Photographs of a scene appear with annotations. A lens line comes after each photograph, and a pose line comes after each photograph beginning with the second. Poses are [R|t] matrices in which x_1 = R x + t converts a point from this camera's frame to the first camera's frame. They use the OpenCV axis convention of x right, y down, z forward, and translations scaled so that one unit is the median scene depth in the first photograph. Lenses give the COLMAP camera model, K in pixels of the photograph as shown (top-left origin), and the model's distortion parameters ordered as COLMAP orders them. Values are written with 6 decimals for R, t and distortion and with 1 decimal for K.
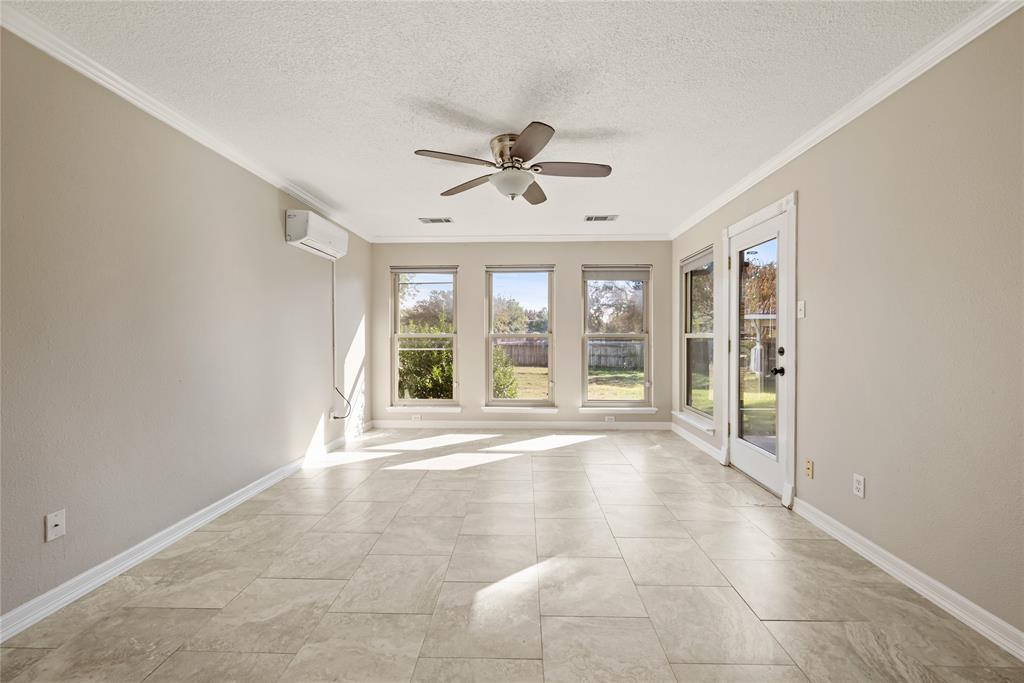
lens RADIAL K [[411.9, 0, 514.1], [0, 411.9, 340.8], [0, 0, 1]] dist [-0.000905, -0.000331]
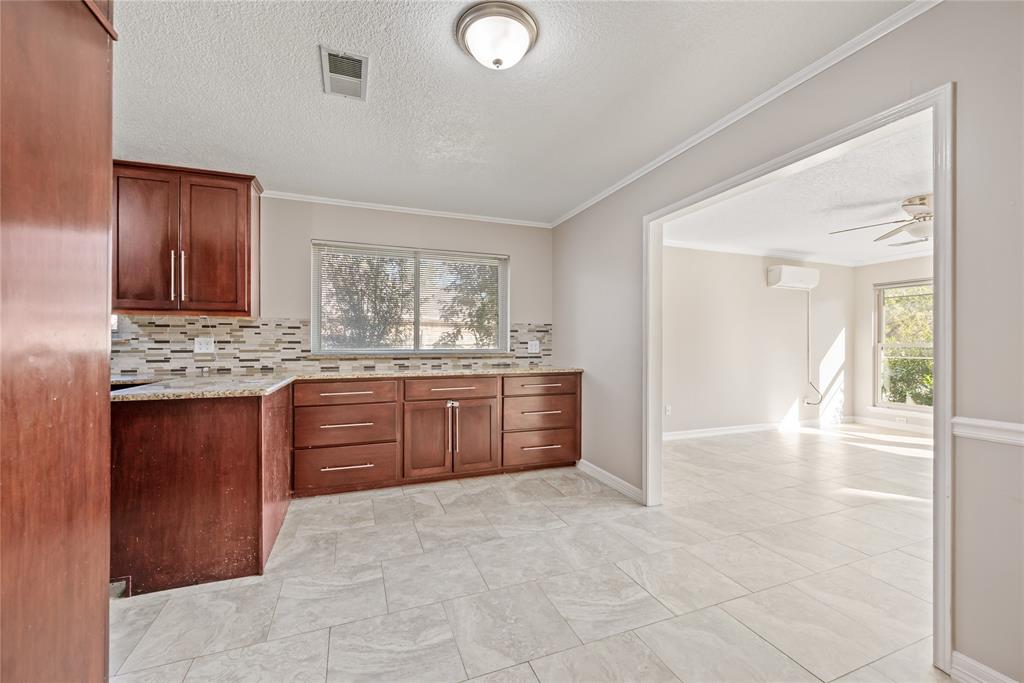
lens RADIAL K [[406.2, 0, 512.5], [0, 406.2, 343.6], [0, 0, 1]] dist [-0.001588, -0.000304]
pose [[0.389421, 0.002585, -0.921056, 0.479202], [-0.016283, 0.999859, -0.004079, 0.008253], [0.920916, 0.016586, 0.389408, -0.499500]]
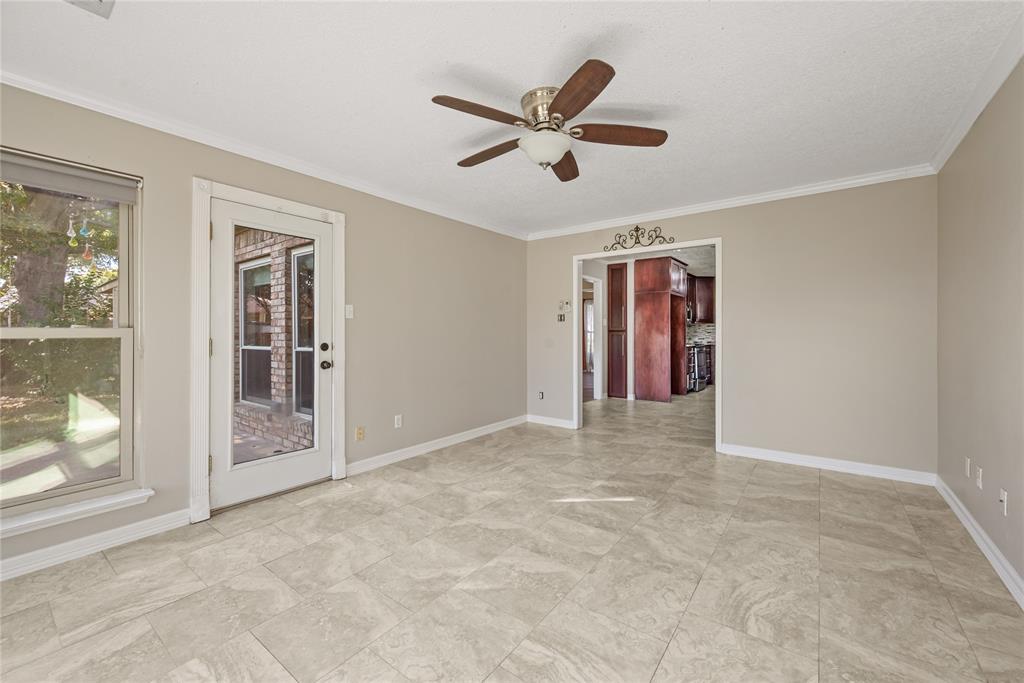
lens RADIAL K [[411.9, 0, 514.1], [0, 411.9, 340.8], [0, 0, 1]] dist [-0.000905, -0.000331]
pose [[-0.819097, -0.009838, 0.573571, -0.303161], [0.007960, 0.999562, 0.028511, -0.014307], [-0.573600, 0.027919, -0.818660, 1.227497]]
